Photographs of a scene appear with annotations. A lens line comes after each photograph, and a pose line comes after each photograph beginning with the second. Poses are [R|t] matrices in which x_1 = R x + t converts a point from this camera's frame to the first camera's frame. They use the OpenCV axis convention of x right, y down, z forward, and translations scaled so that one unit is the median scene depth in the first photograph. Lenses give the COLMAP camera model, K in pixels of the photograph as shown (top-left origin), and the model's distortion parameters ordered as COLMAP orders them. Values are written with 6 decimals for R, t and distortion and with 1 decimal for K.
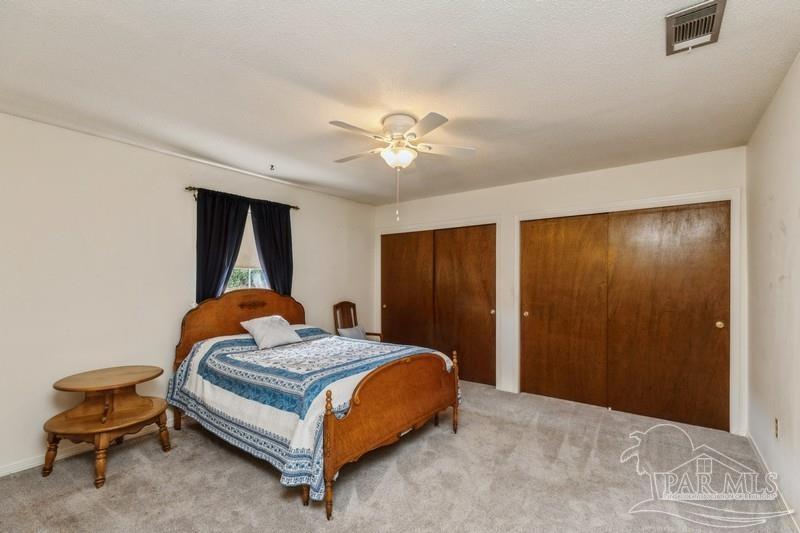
lens RADIAL K [[361.4, 0, 402.4], [0, 361.4, 275.6], [0, 0, 1]] dist [0.001193, 0.000546]
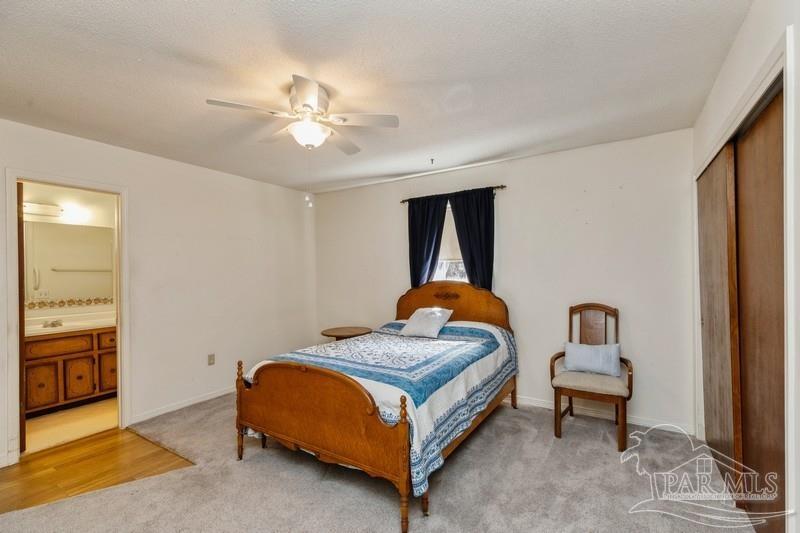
lens RADIAL K [[356.6, 0, 404.9], [0, 356.6, 272.7], [0, 0, 1]] dist [0.001195, 0.000218]
pose [[0.073861, 0.001809, -0.997267, 0.590229], [0.026091, 0.999653, 0.003746, 0.005739], [0.996927, -0.026296, 0.073788, 0.794948]]
